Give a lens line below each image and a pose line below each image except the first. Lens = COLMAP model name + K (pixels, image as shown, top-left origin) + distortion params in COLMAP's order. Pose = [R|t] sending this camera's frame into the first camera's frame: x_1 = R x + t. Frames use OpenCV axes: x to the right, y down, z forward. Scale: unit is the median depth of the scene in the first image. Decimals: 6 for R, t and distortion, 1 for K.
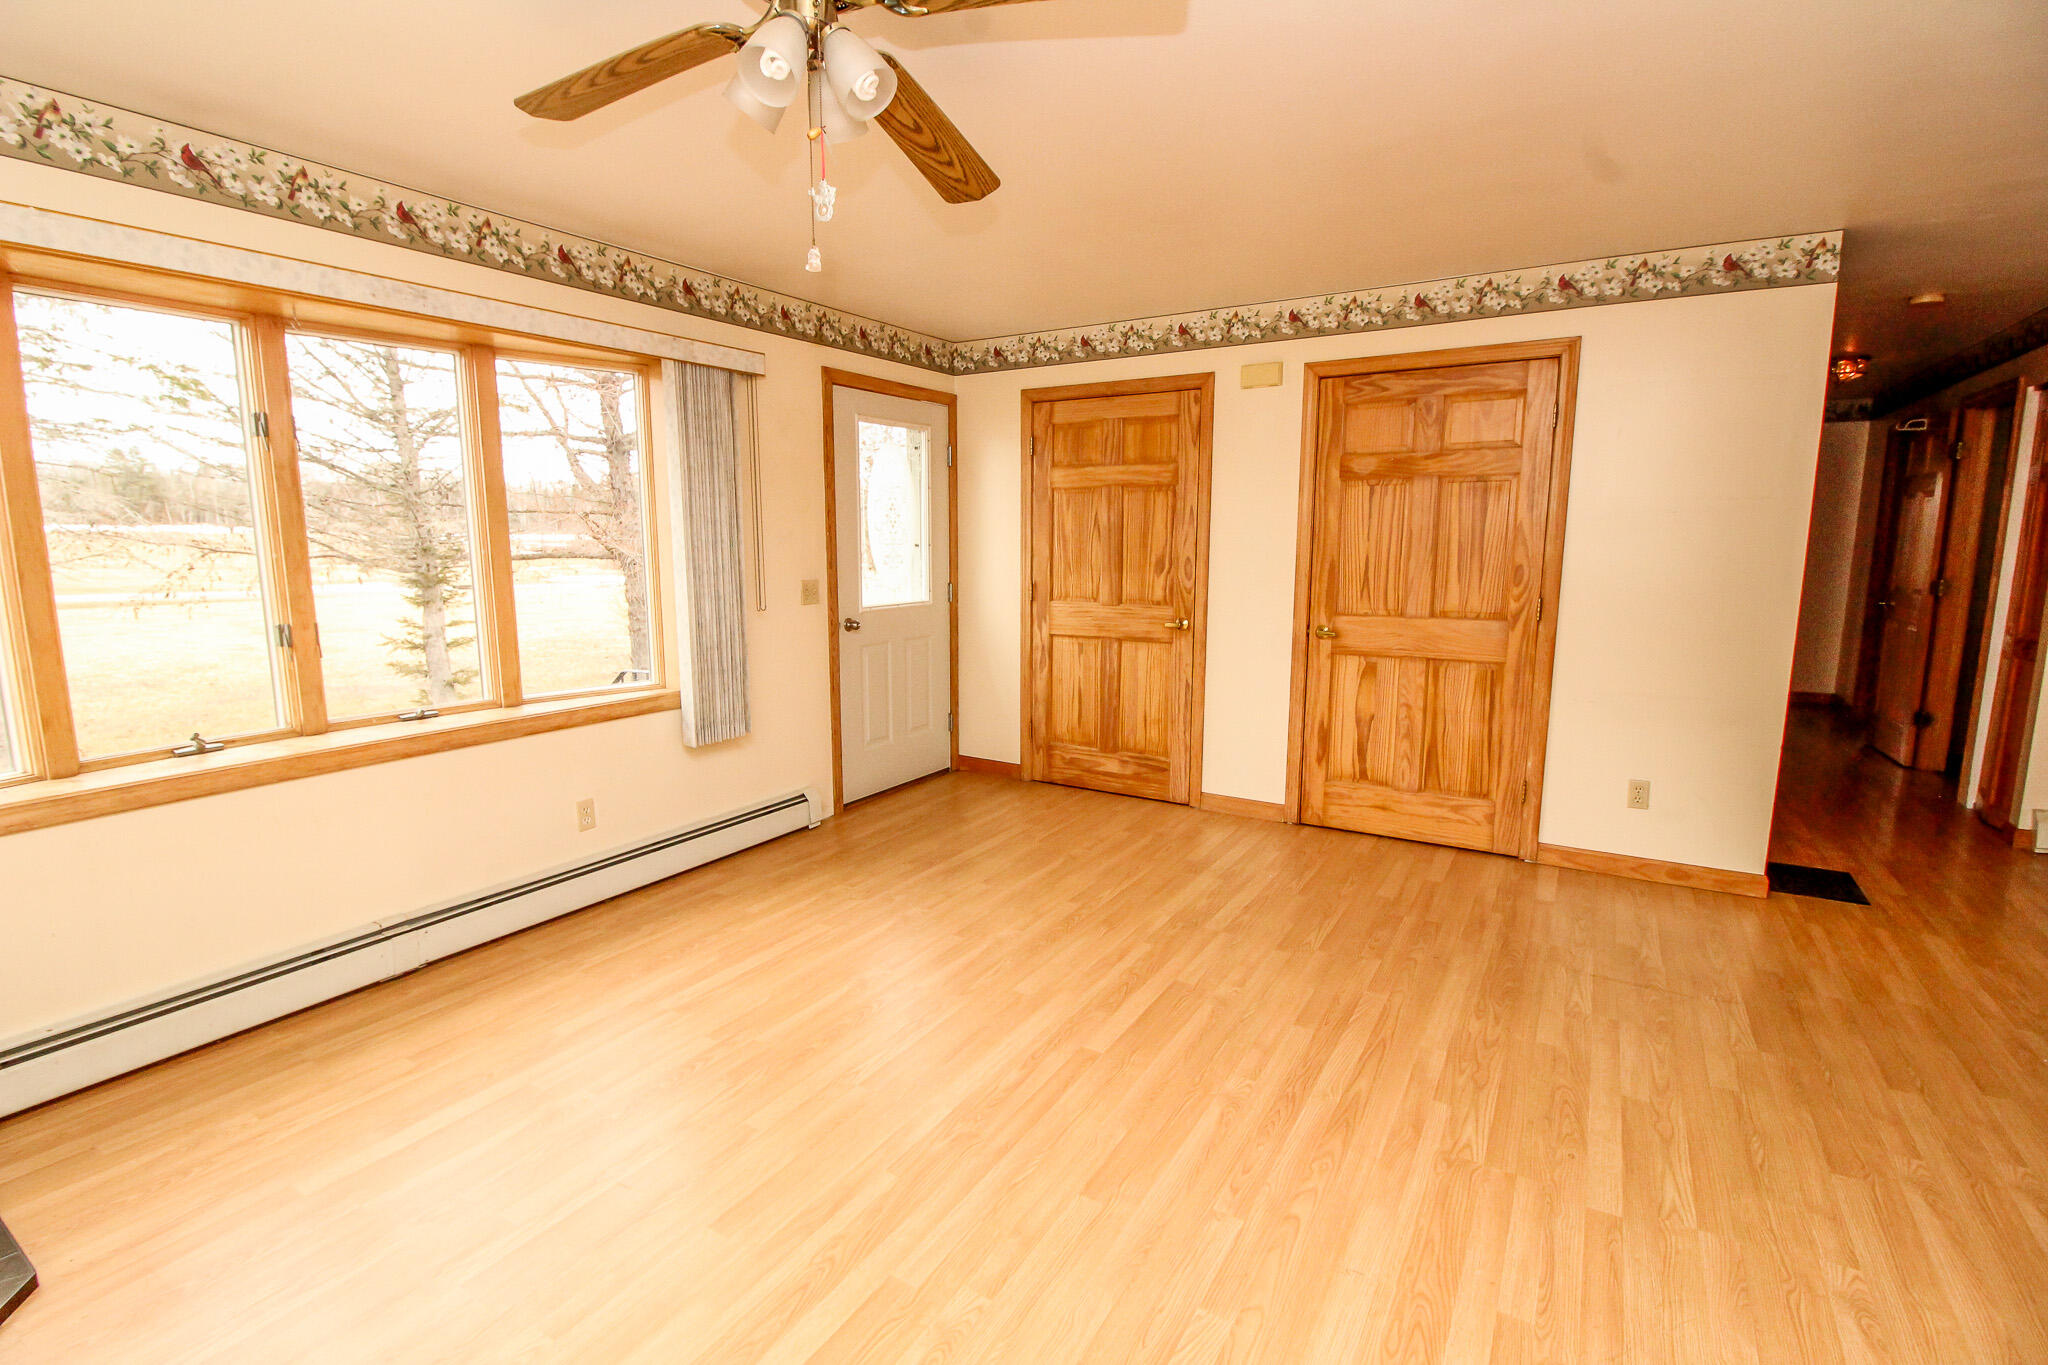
lens RADIAL K [[915.8, 0, 1009.7], [0, 915.8, 678.8], [0, 0, 1]] dist [-0.003500, -0.000861]
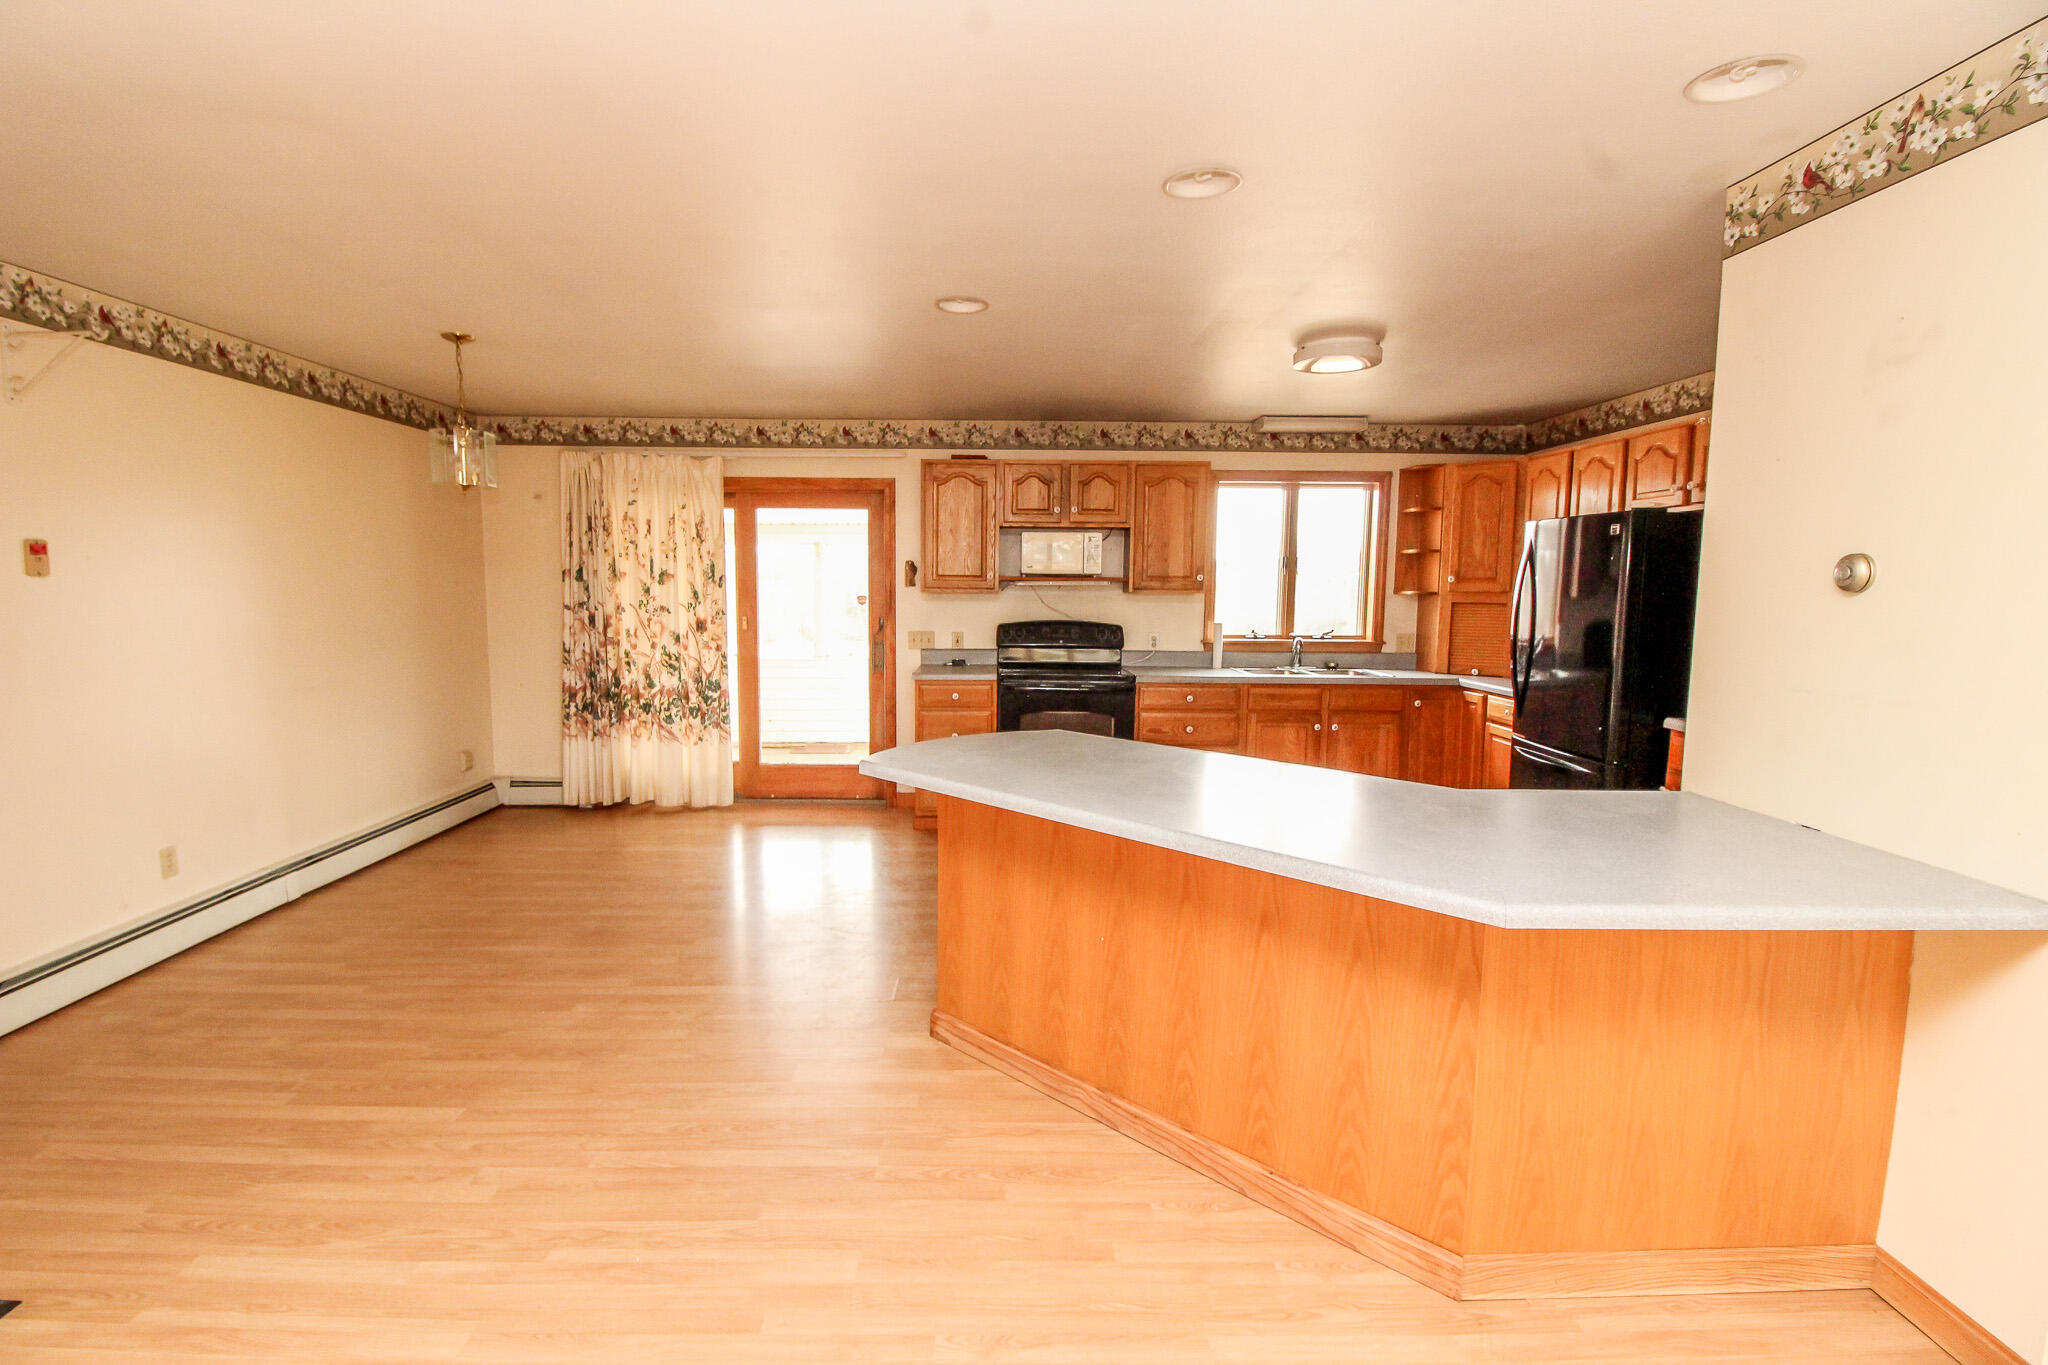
lens RADIAL K [[915.8, 0, 1018.7], [0, 915.8, 684.9], [0, 0, 1]] dist [-0.003500, -0.000861]
pose [[0.820208, -0.064021, 0.568472, -0.292030], [0.092060, 0.995538, -0.020710, 0.069626], [-0.564610, 0.069320, 0.822442, -0.434949]]
